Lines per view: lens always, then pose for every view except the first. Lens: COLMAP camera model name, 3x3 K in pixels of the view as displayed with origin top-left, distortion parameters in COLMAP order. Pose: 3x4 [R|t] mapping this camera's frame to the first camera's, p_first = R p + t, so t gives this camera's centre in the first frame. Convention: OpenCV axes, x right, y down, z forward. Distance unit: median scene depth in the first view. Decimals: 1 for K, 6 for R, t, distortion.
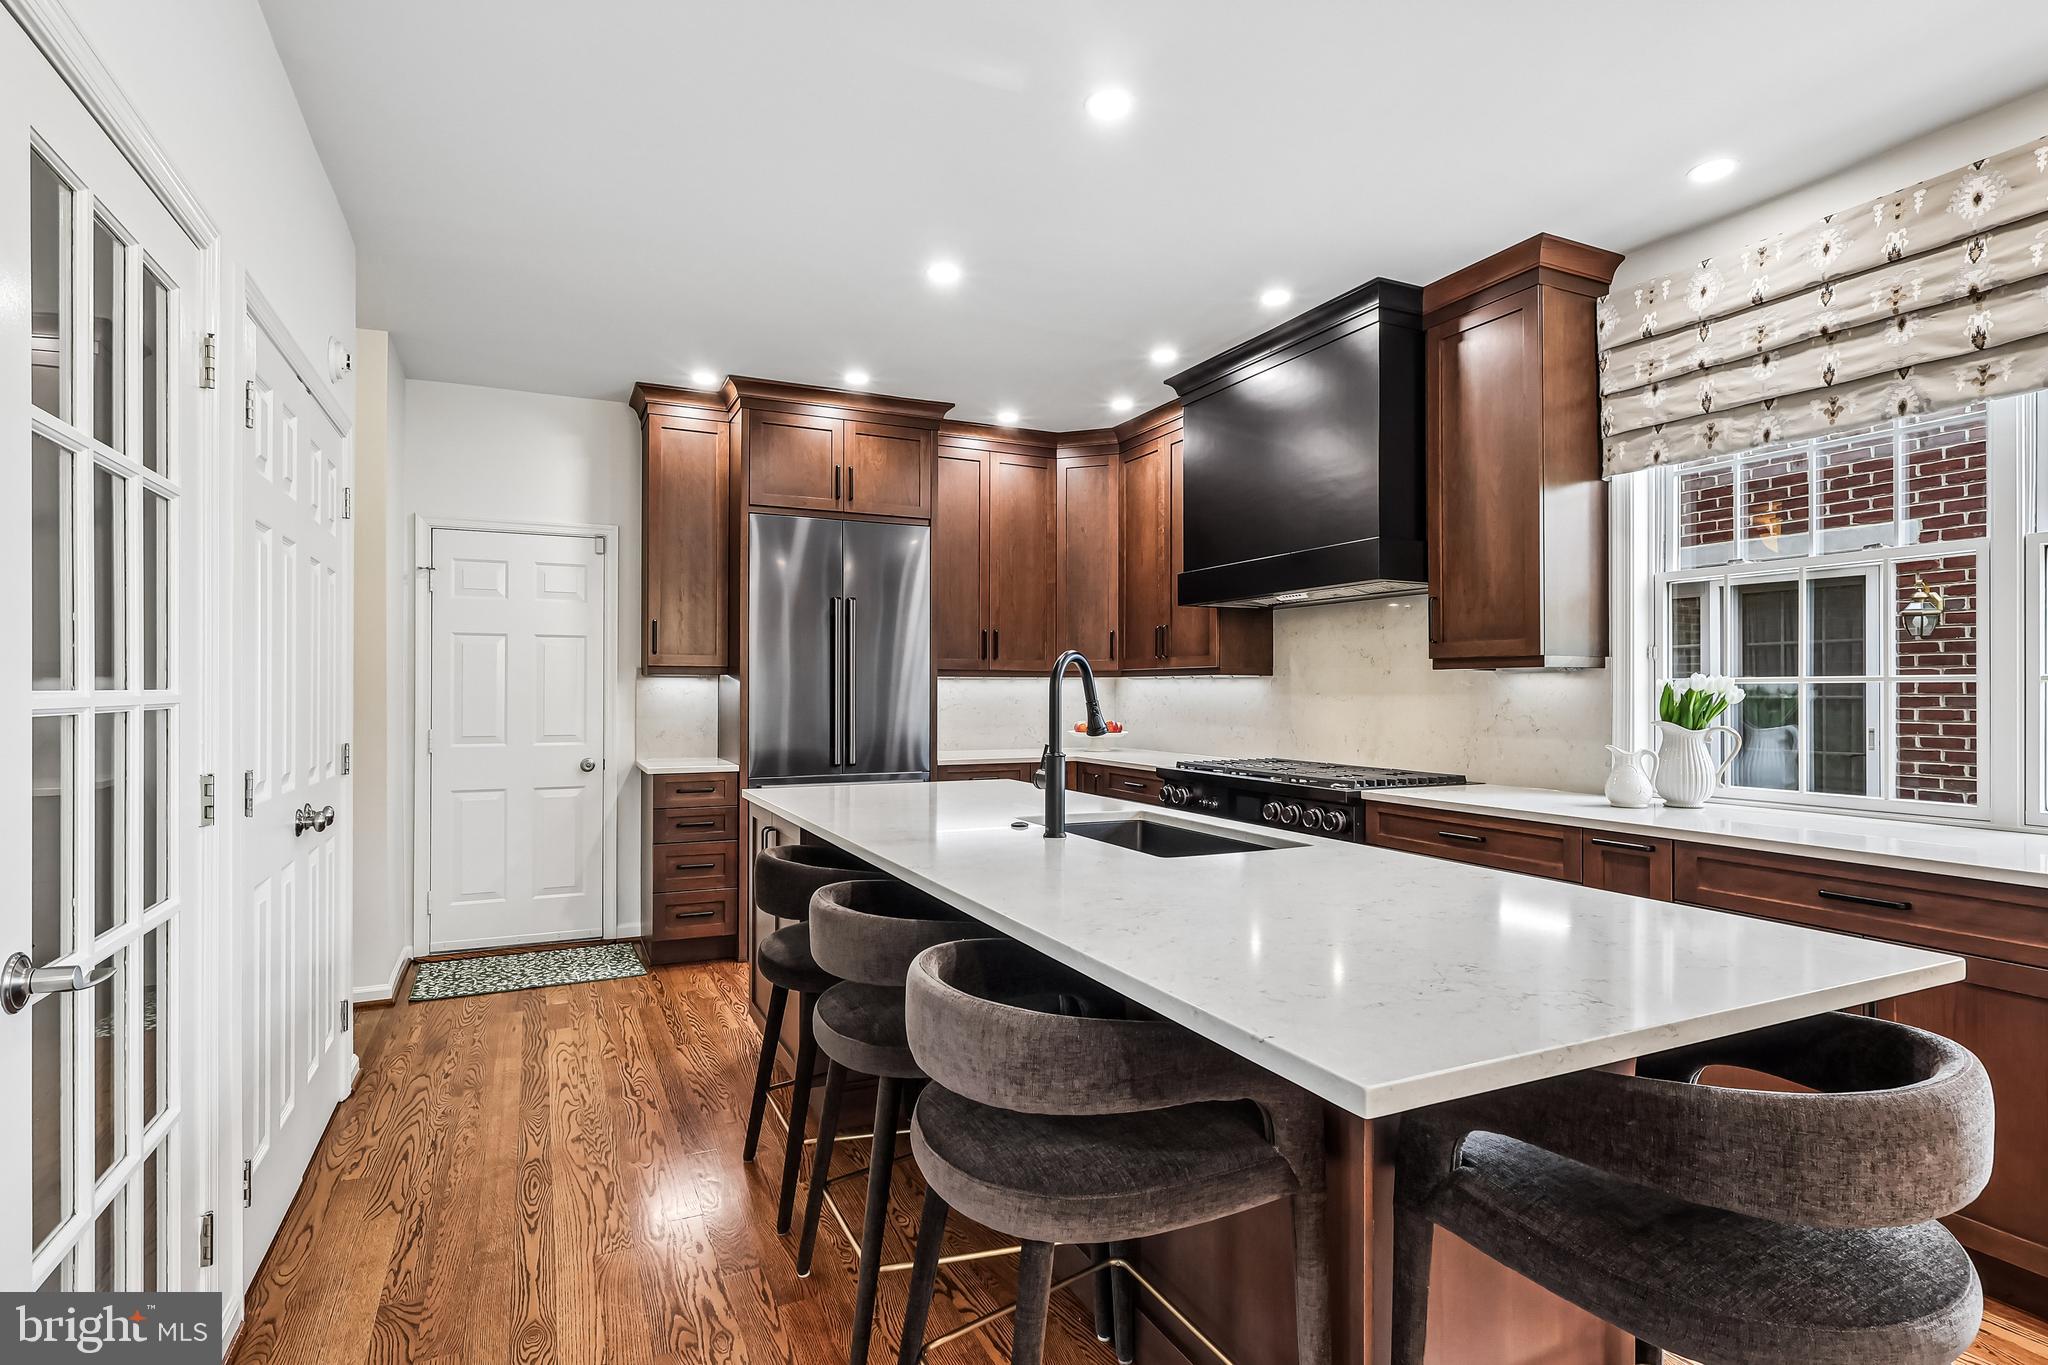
lens RADIAL K [[1012.4, 0, 1036.4], [0, 1012.4, 686.0], [0, 0, 1]] dist [-0.002414, 0.000754]
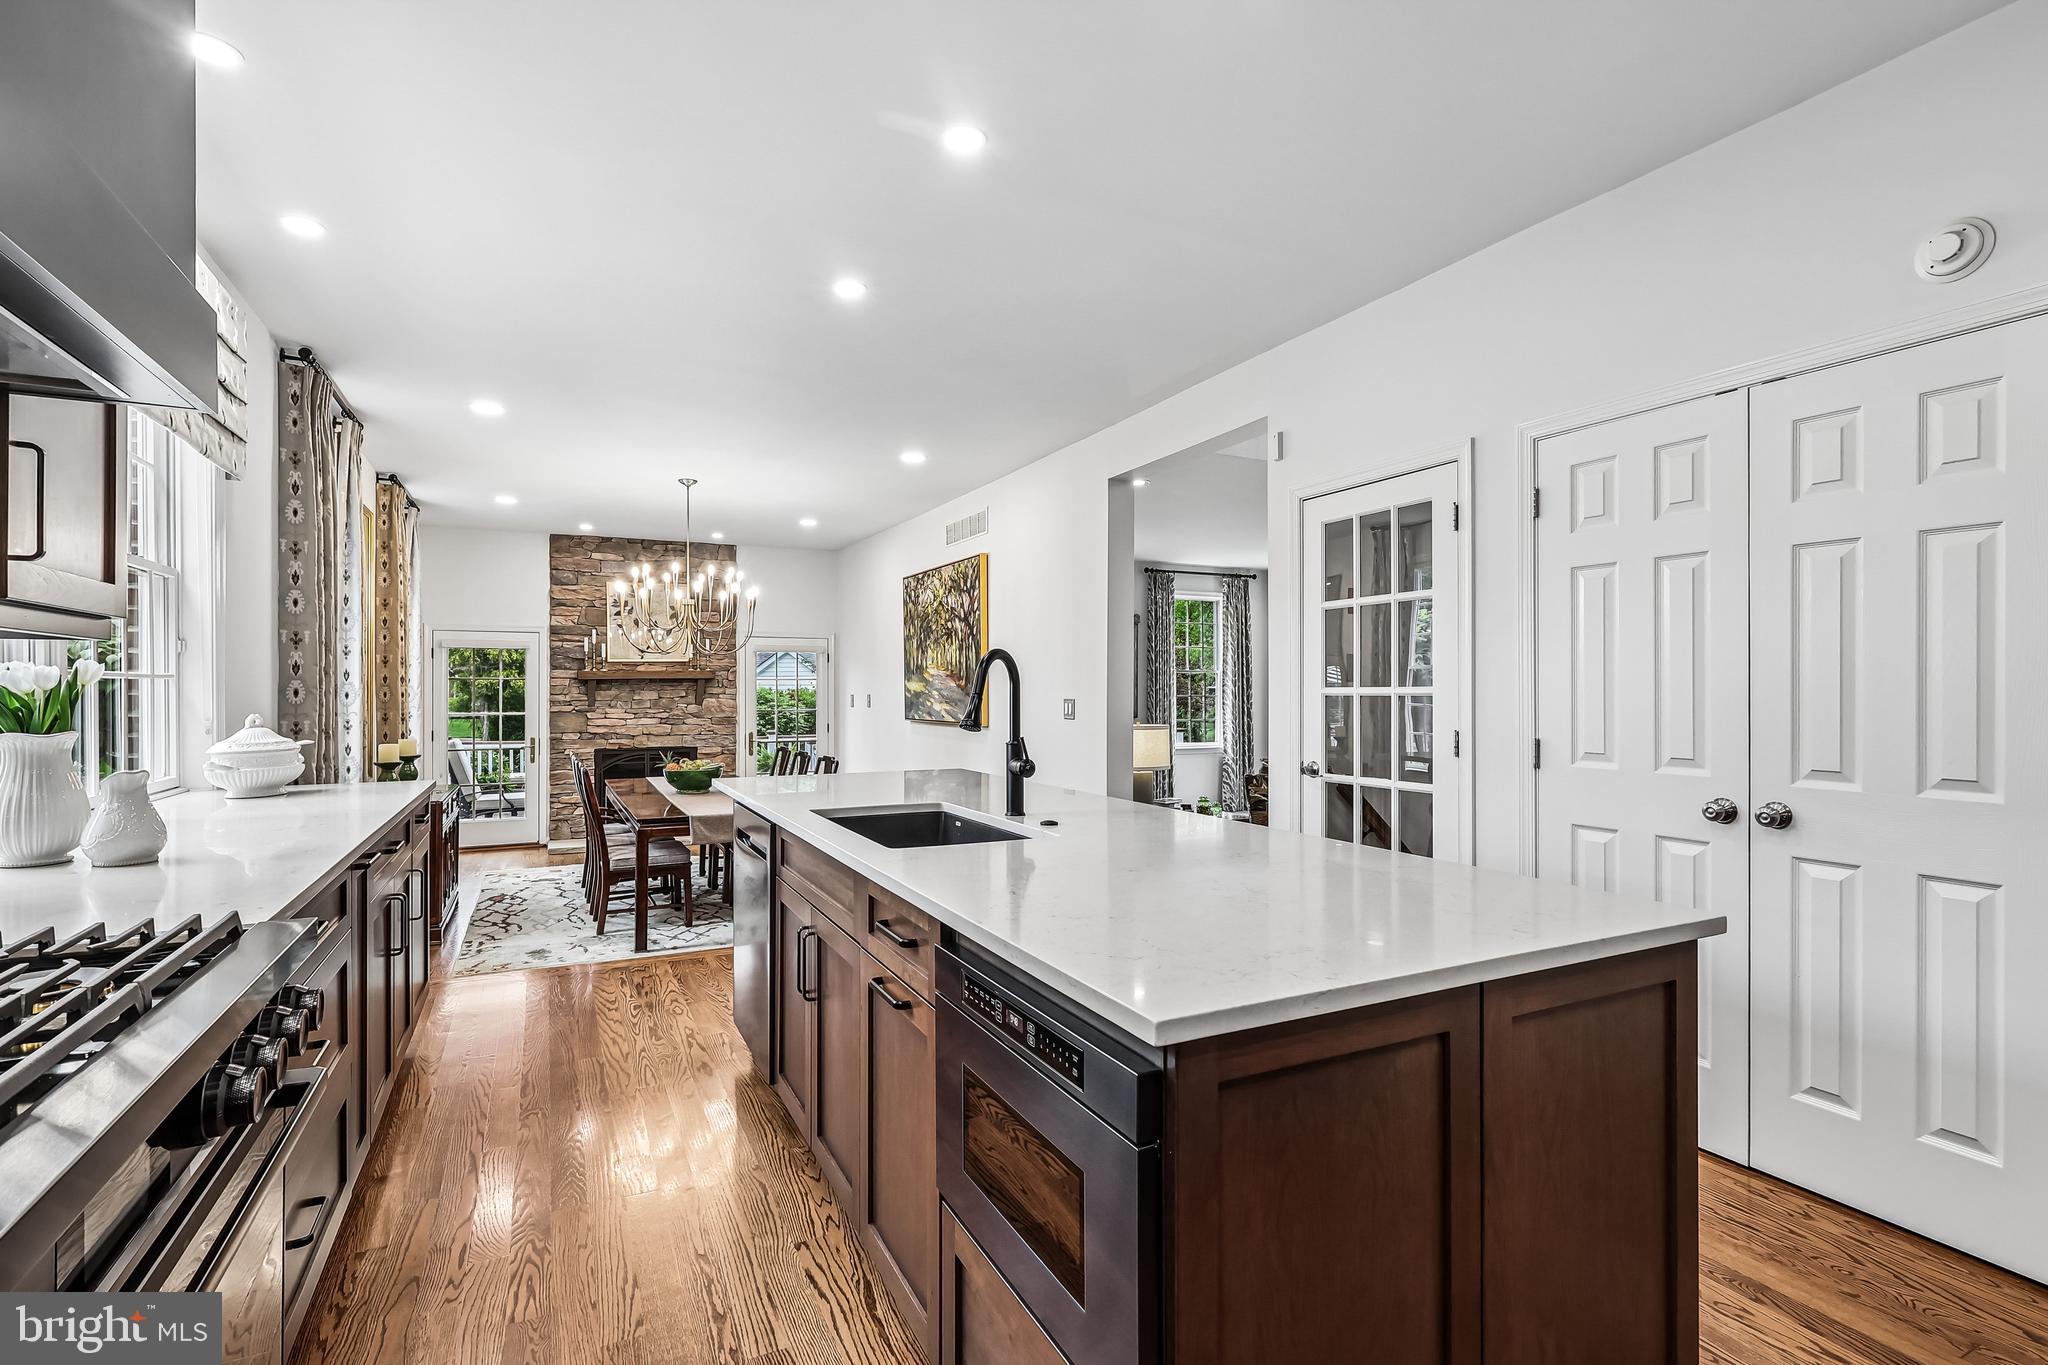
lens RADIAL K [[984.9, 0, 1026.4], [0, 984.9, 686.5], [0, 0, 1]] dist [-0.005965, 0.002109]
pose [[-0.999990, -0.002245, 0.003882, -0.006196], [-0.002286, 0.999942, -0.010557, 0.014049], [-0.003858, -0.010565, -0.999937, 1.700047]]
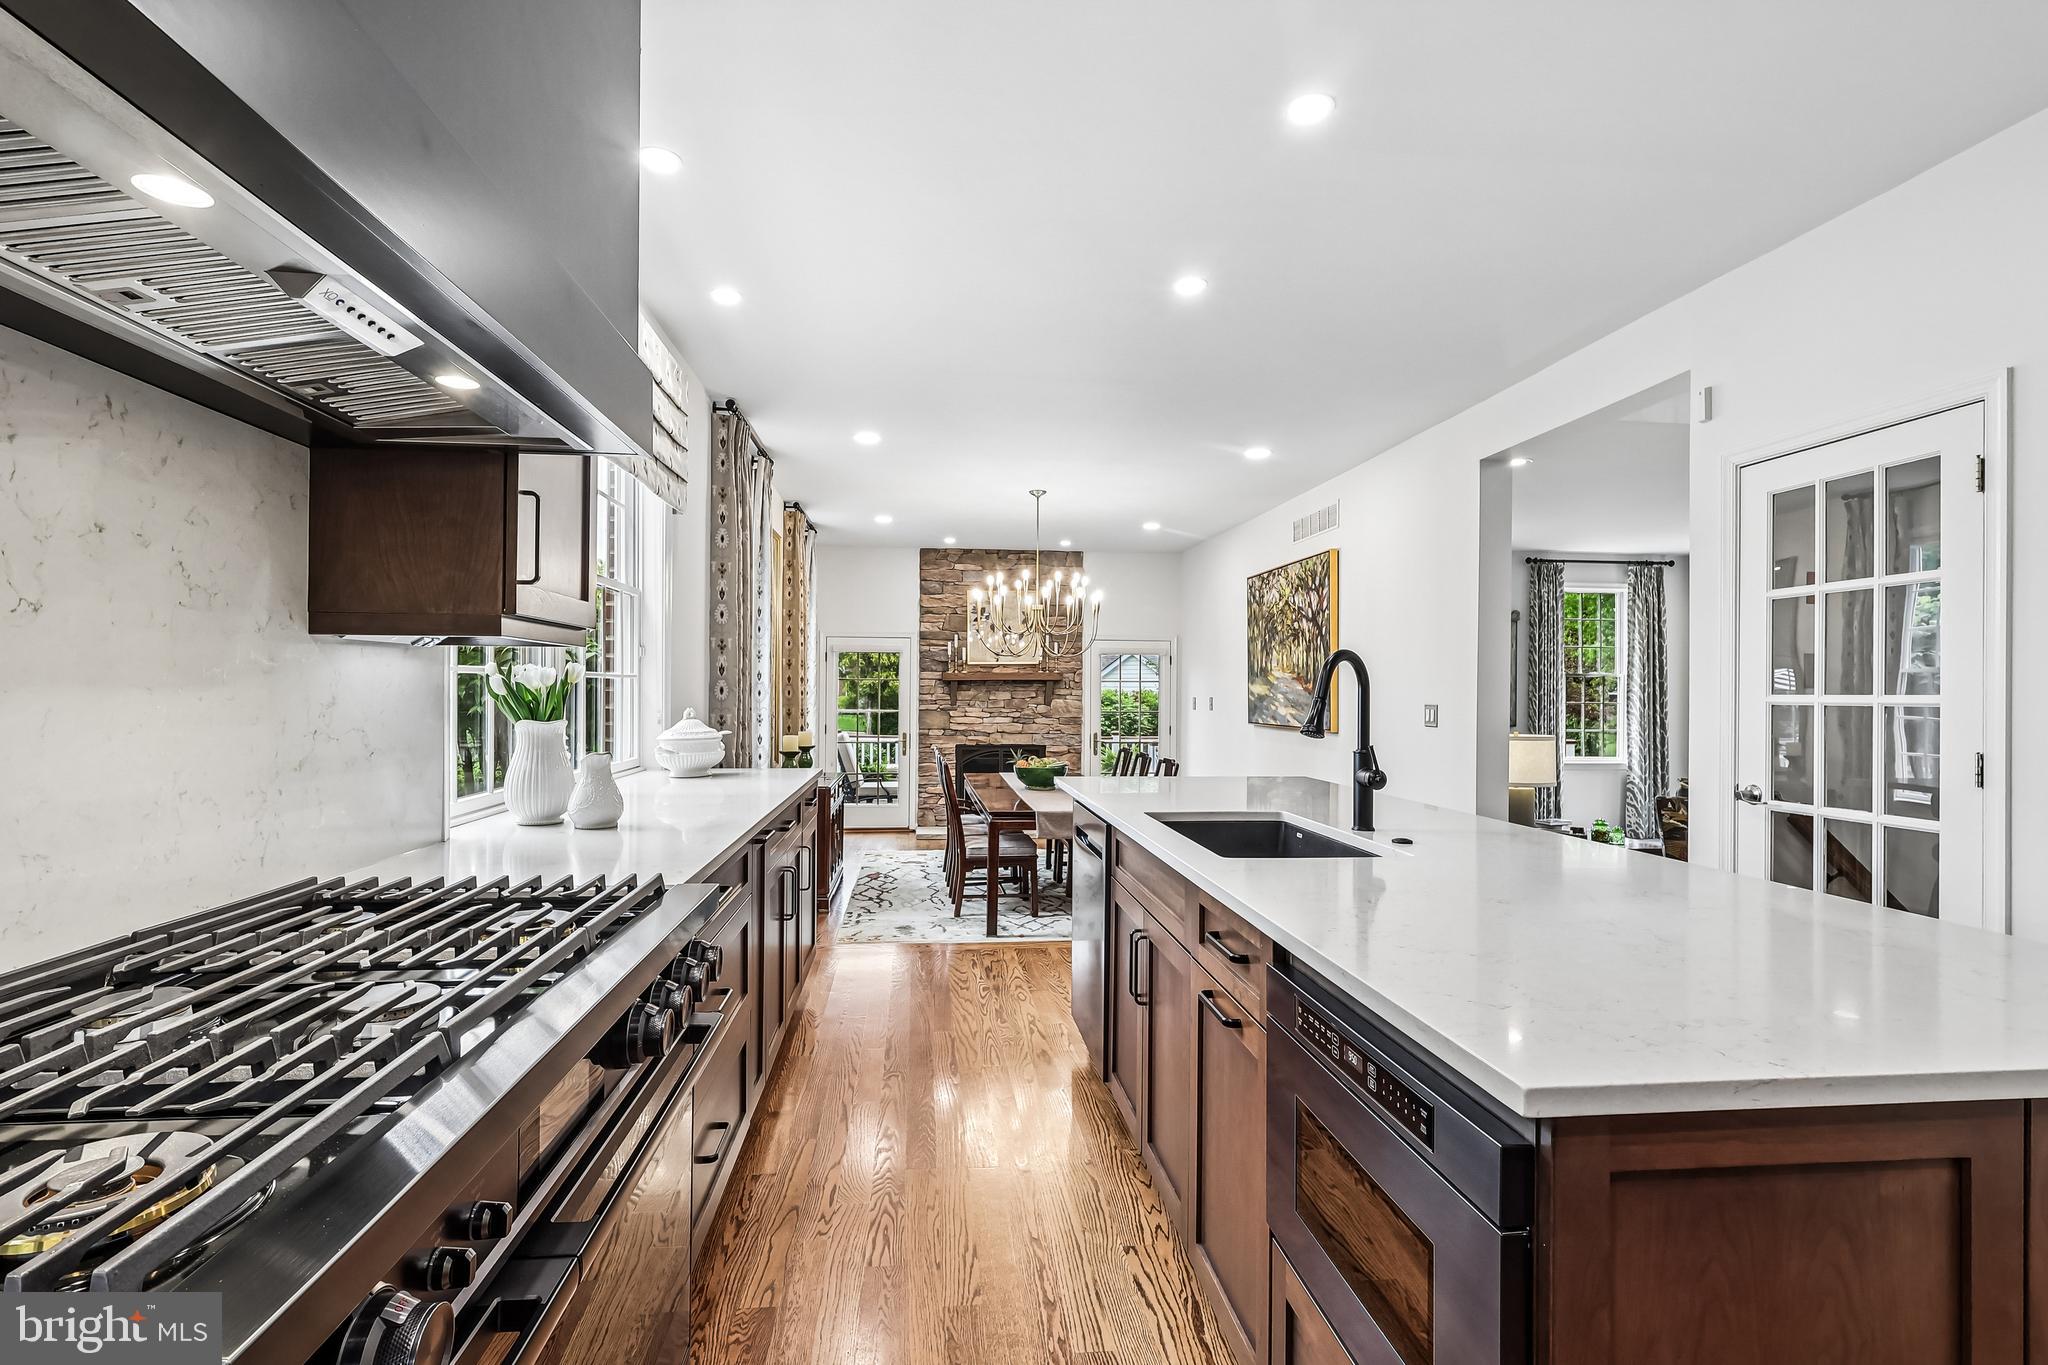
lens RADIAL K [[984.9, 0, 1003.7], [0, 984.9, 685.4], [0, 0, 1]] dist [-0.005965, 0.002109]
pose [[-0.931129, -0.009091, 0.364576, -0.012053], [-0.014121, 0.999838, -0.011136, 0.013958], [-0.364416, -0.015517, -0.931107, 1.681901]]
